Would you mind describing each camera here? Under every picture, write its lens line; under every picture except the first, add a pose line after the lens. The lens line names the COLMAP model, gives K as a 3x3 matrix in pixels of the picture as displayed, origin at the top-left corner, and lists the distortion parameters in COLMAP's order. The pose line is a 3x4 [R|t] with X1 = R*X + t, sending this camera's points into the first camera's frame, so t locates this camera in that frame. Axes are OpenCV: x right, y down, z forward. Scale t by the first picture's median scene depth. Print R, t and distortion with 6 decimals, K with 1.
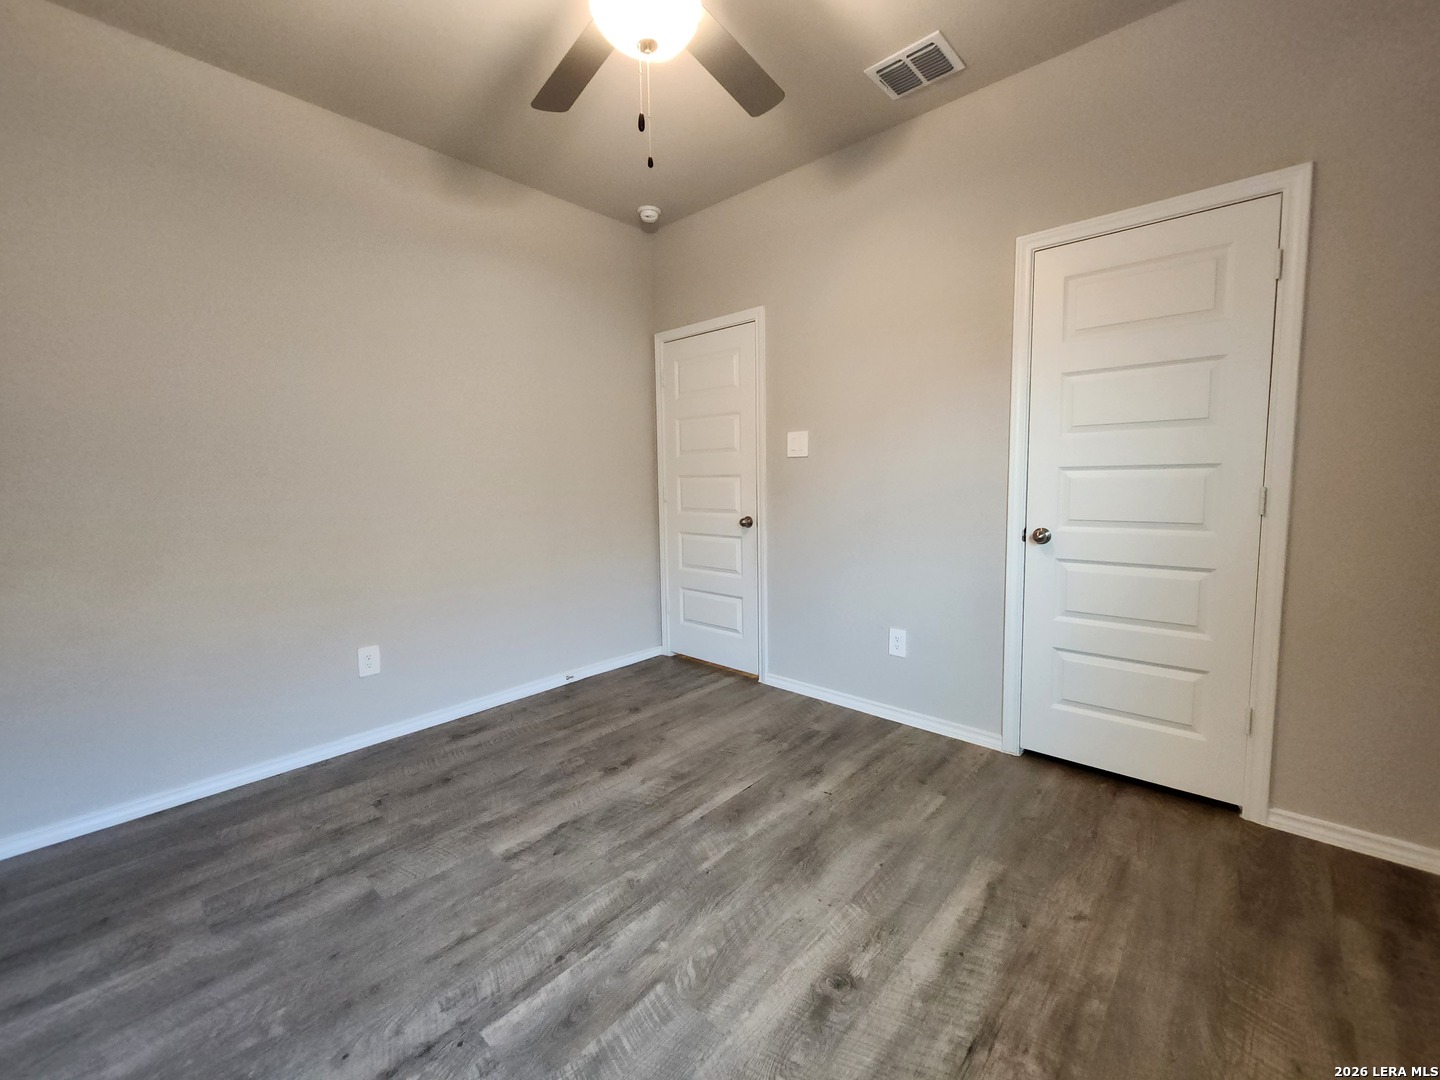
lens RADIAL K [[589.3, 0, 731.8], [0, 589.3, 532.9], [0, 0, 1]] dist [-0.000410, -0.000856]
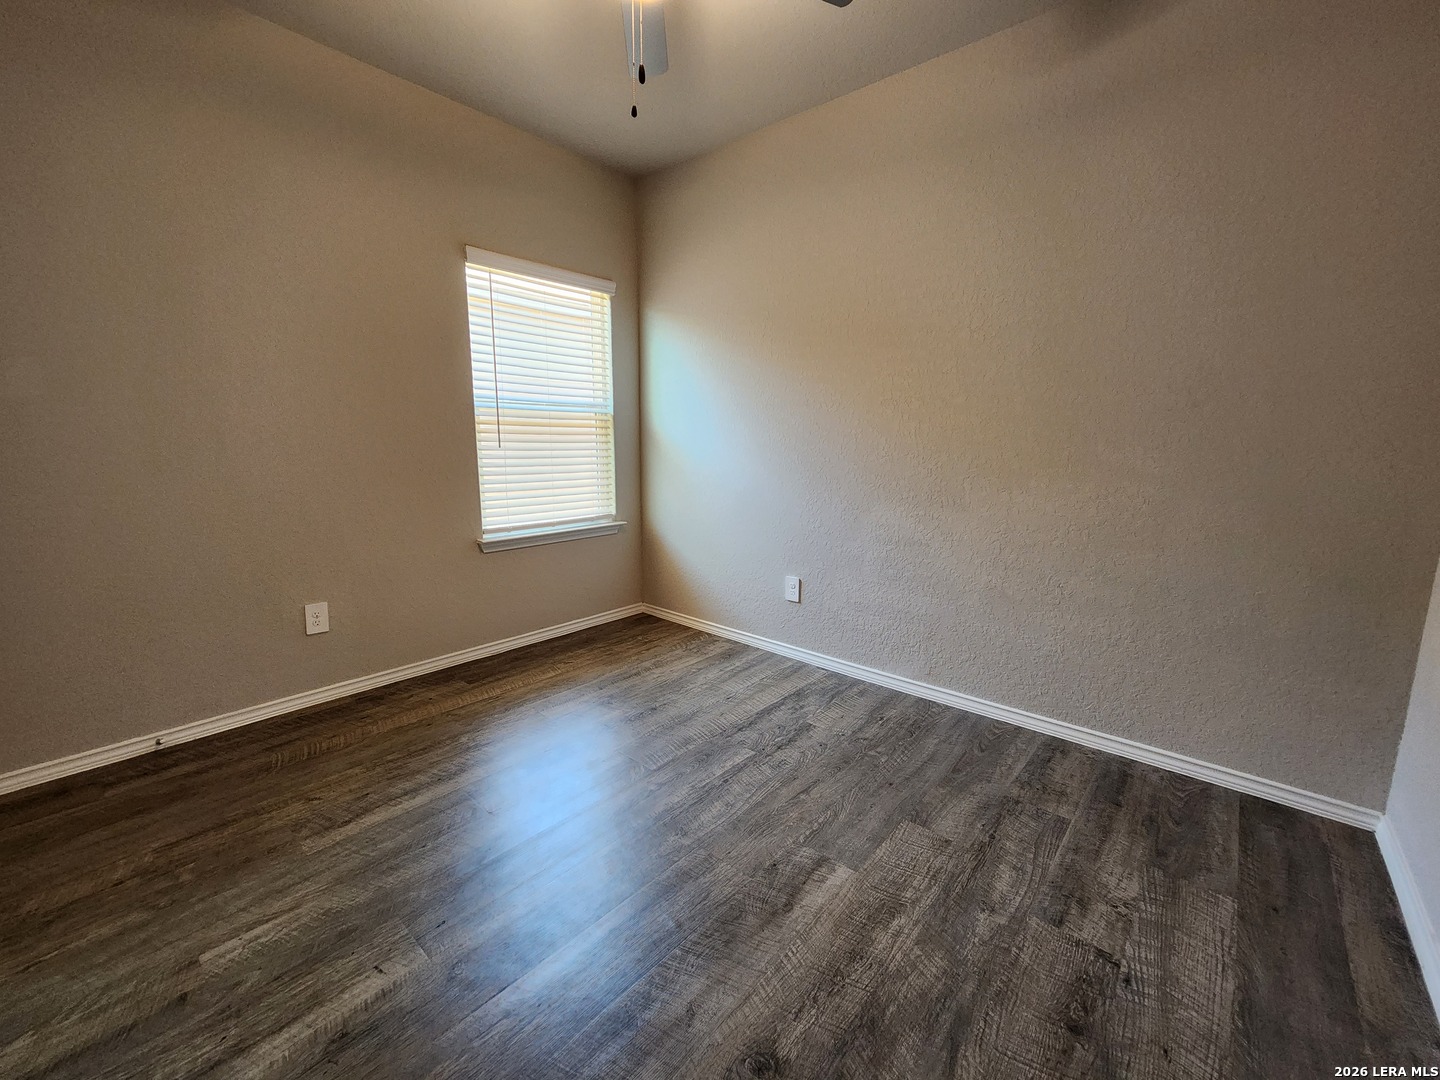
lens RADIAL K [[589.3, 0, 731.8], [0, 589.3, 532.9], [0, 0, 1]] dist [-0.000410, -0.000856]
pose [[-0.999772, 0.009258, -0.019219, -0.233647], [0.004079, 0.967266, 0.253730, -0.171216], [0.020939, 0.253594, -0.967084, 1.813627]]
